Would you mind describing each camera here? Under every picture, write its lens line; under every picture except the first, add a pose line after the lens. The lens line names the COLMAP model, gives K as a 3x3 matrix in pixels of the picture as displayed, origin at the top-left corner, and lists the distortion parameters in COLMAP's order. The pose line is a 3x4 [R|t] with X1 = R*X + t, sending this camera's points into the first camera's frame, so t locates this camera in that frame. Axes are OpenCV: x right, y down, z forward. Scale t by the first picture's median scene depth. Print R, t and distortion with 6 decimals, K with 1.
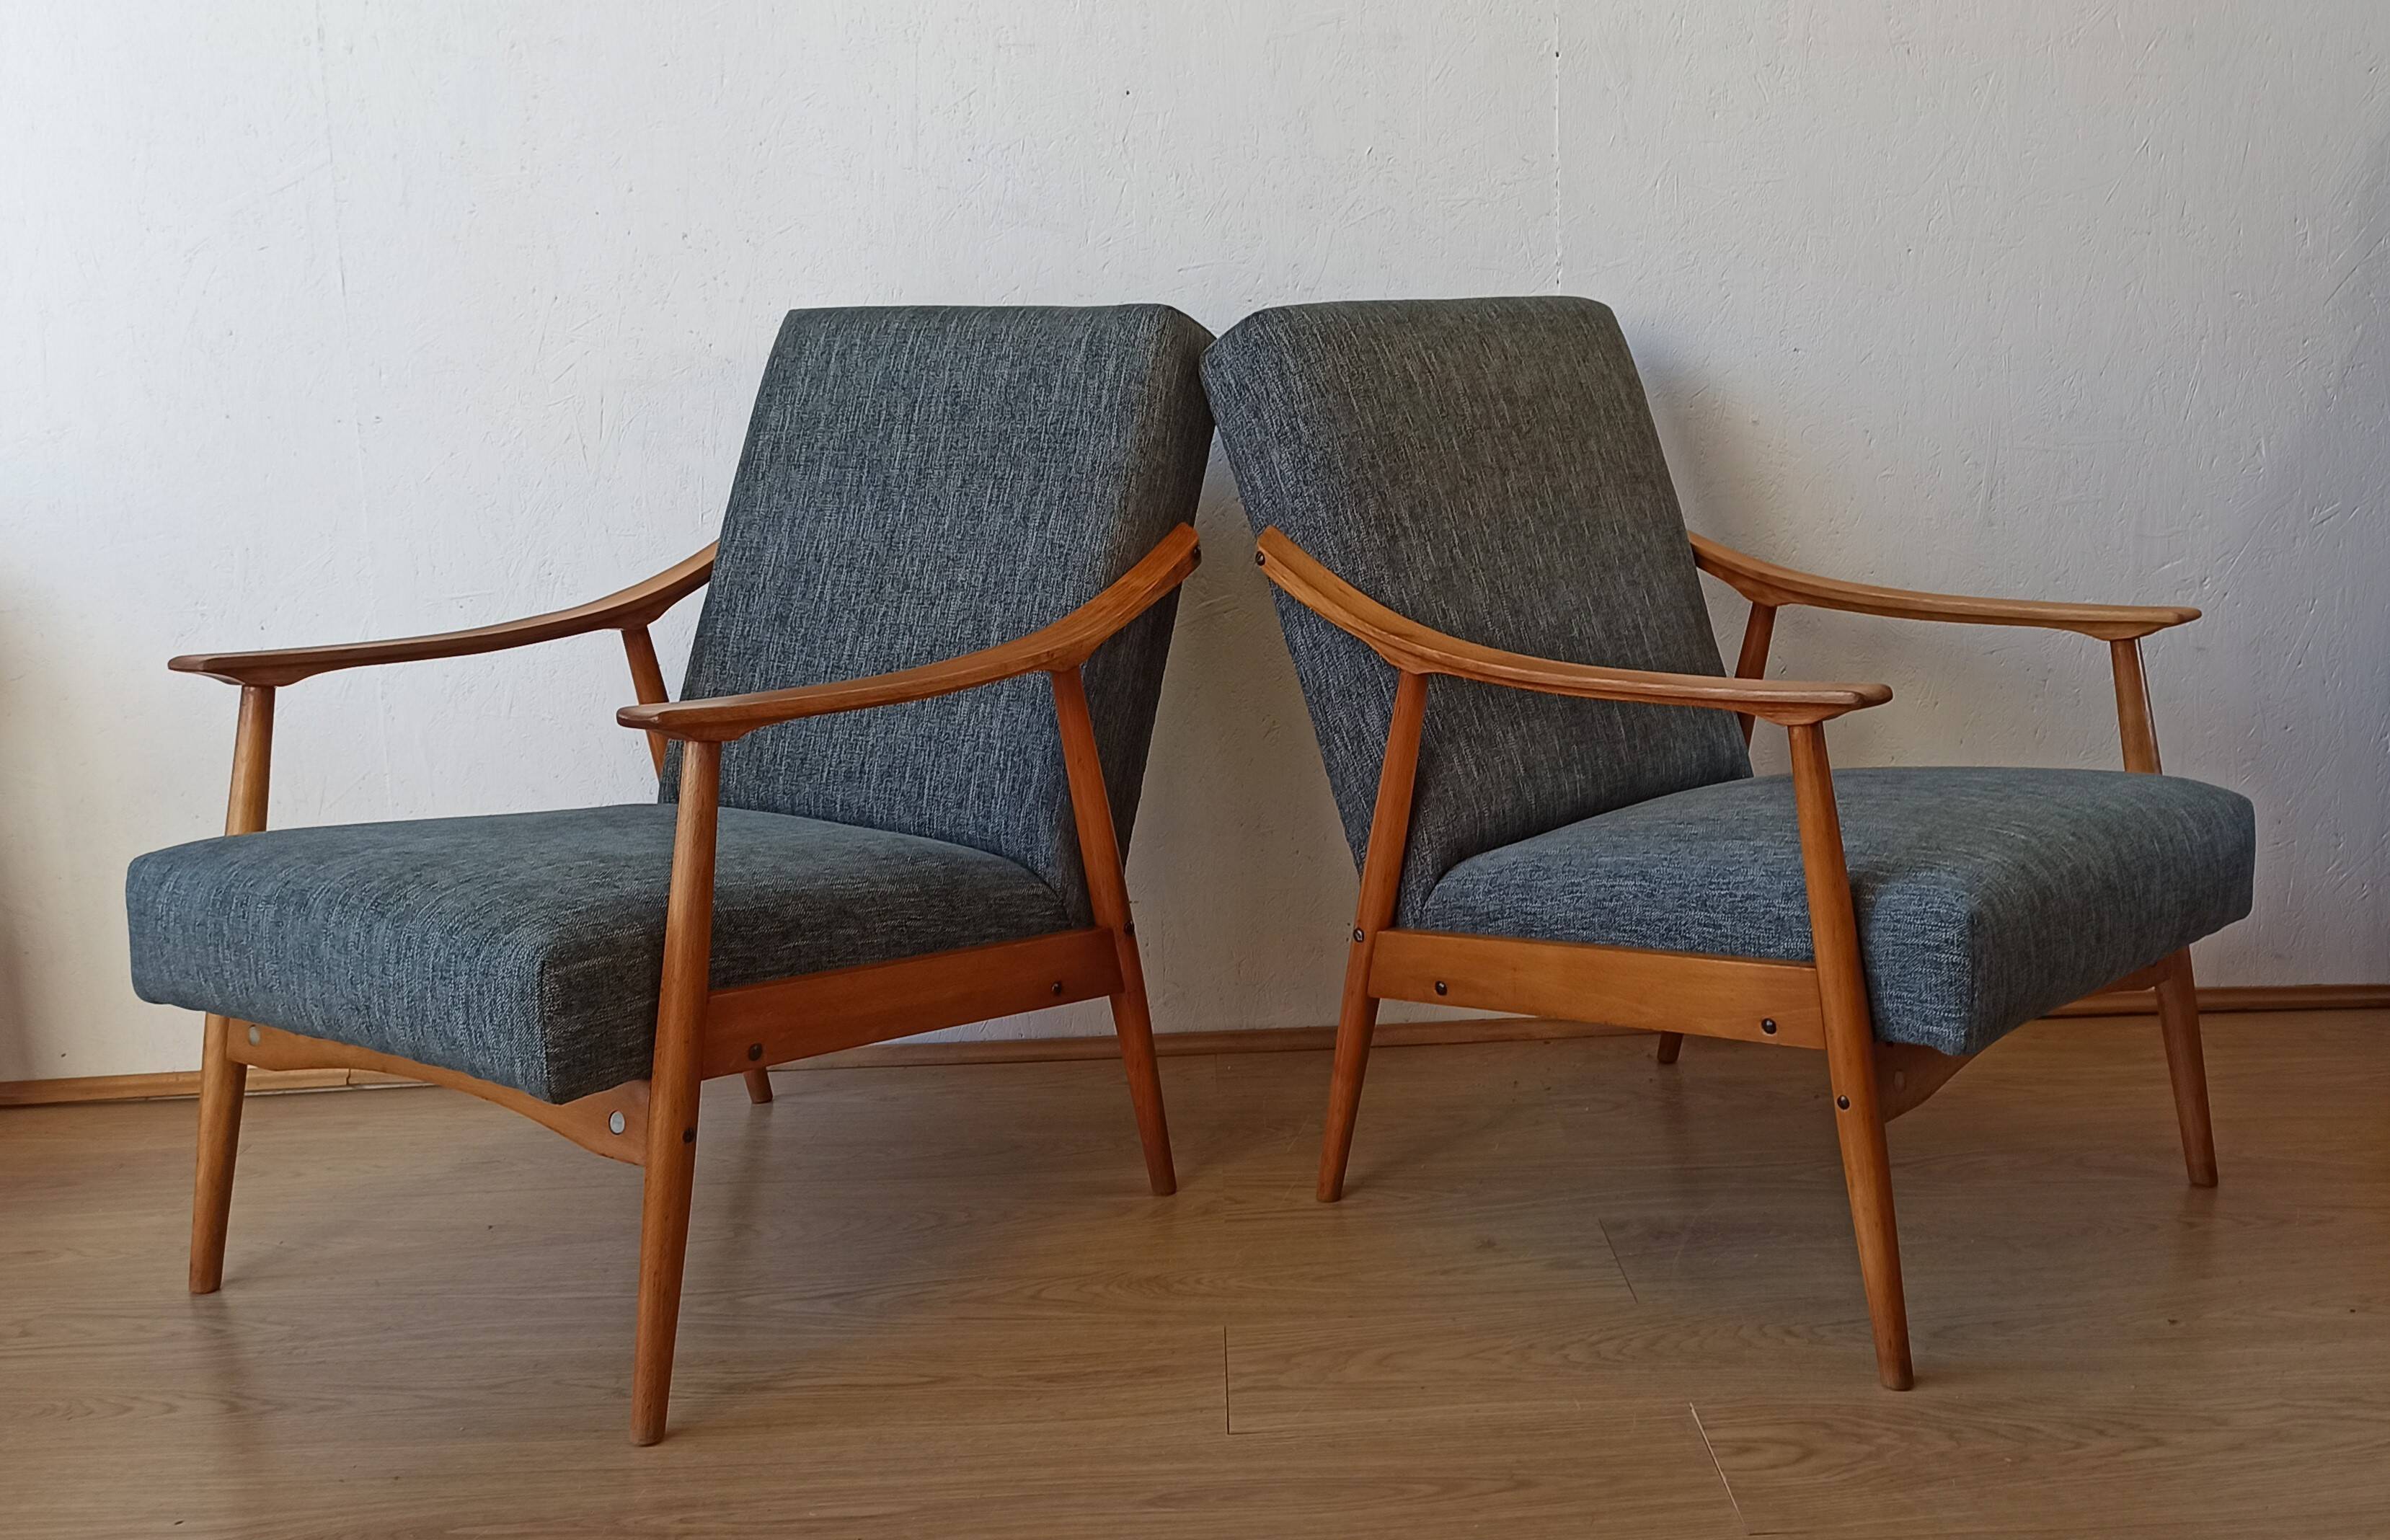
lens RADIAL K [[2406.3, 0, 1404.0], [0, 2406.3, 772.8], [0, 0, 1]] dist [0.063353, -0.051516]
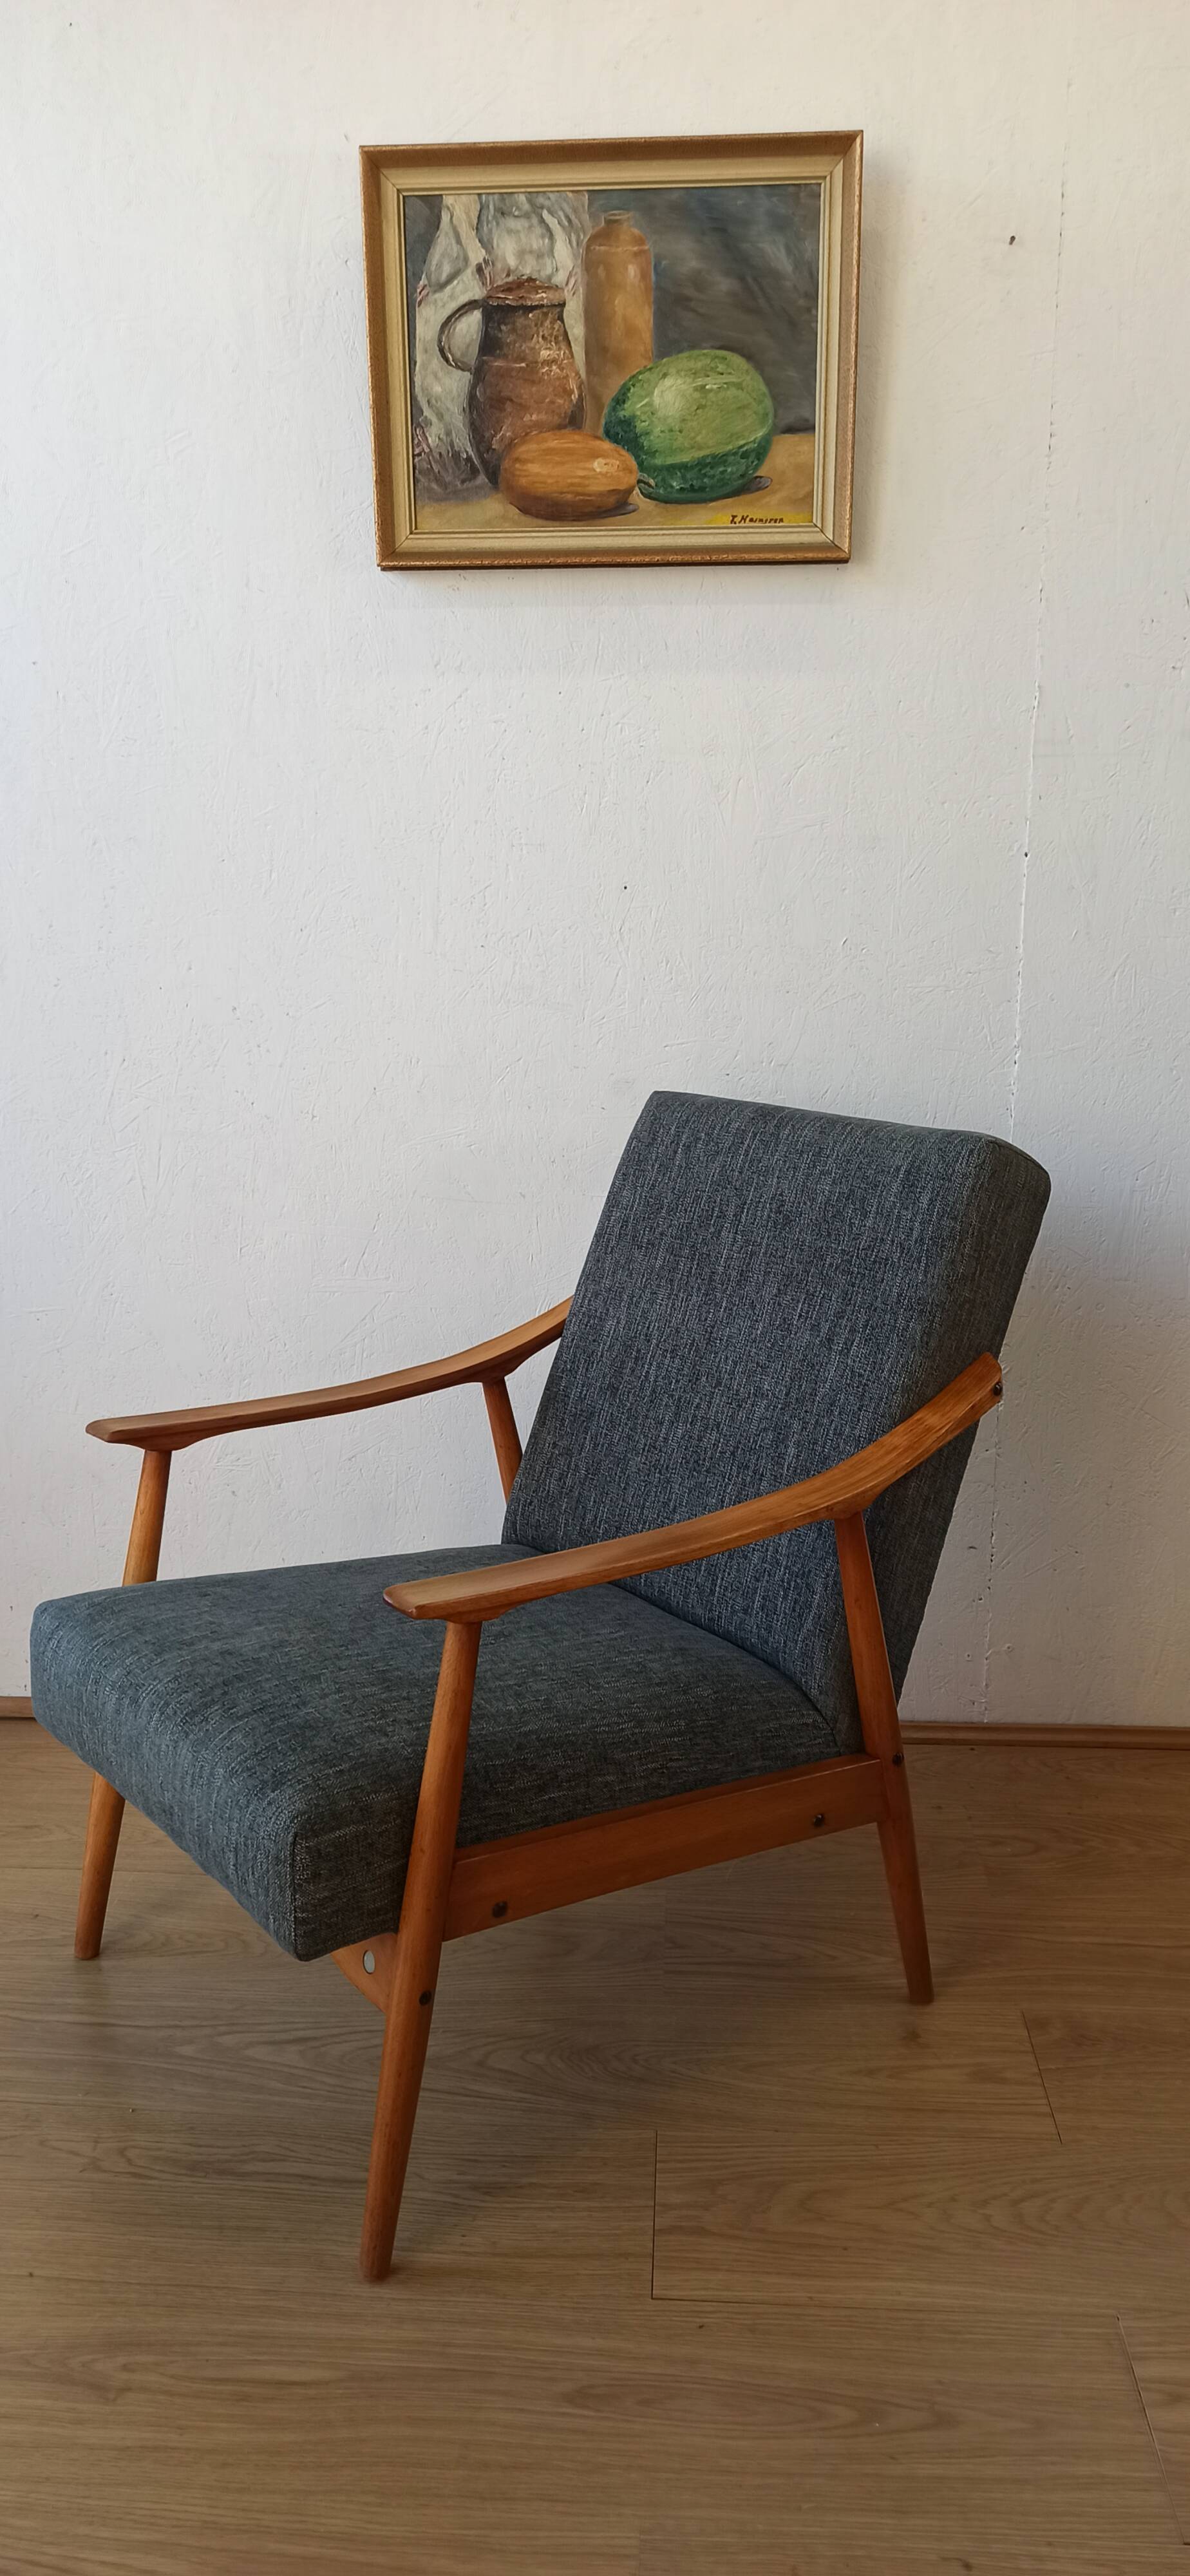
lens RADIAL K [[1854.4, 0, 595.0], [0, 1854.4, 1288.0], [0, 0, 1]] dist [0.058690, -0.061974]
pose [[0.990149, 0.046231, -0.132167, -0.010289], [-0.042952, 0.998697, 0.027551, -0.160917], [0.133268, -0.021603, 0.990845, 0.205101]]
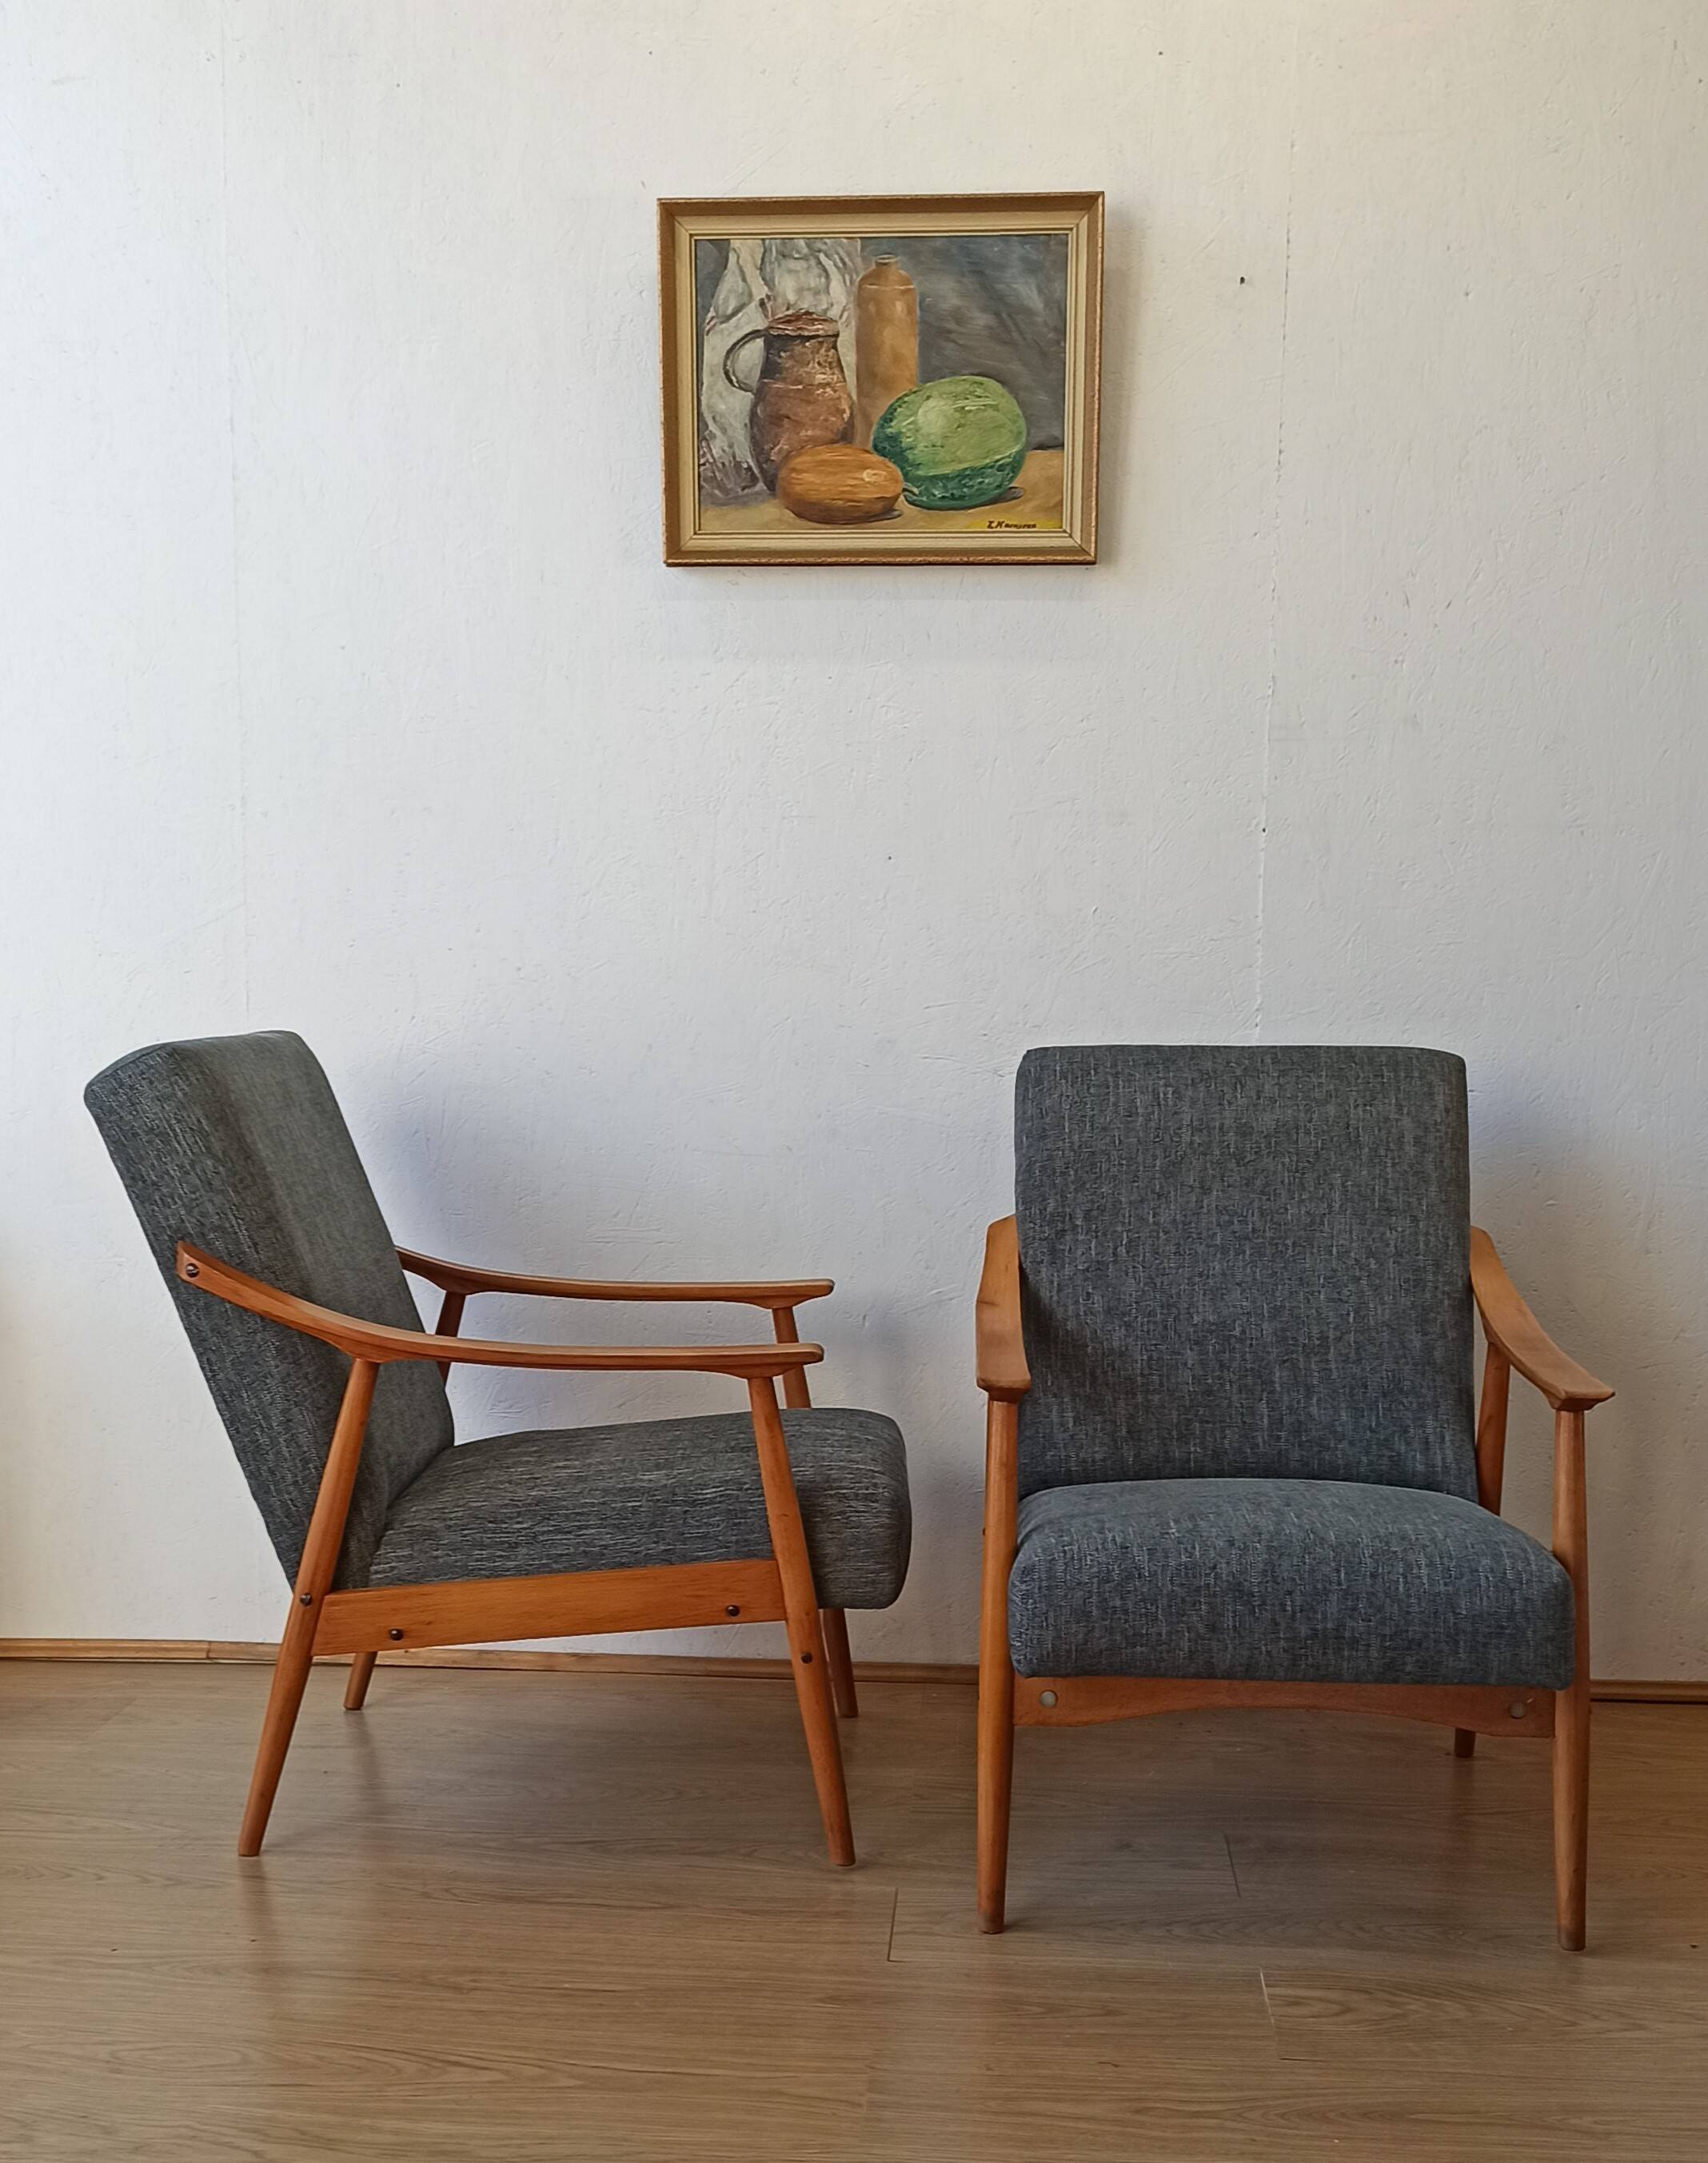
lens RADIAL K [[2665.9, 0, 851.9], [0, 2665.9, 1363.6], [0, 0, 1]] dist [0.032985, 0.018341]
pose [[0.988540, 0.050028, -0.142429, 0.085706], [-0.054169, 0.998210, -0.025348, -0.002214], [0.140906, 0.032773, 0.989480, -0.368075]]
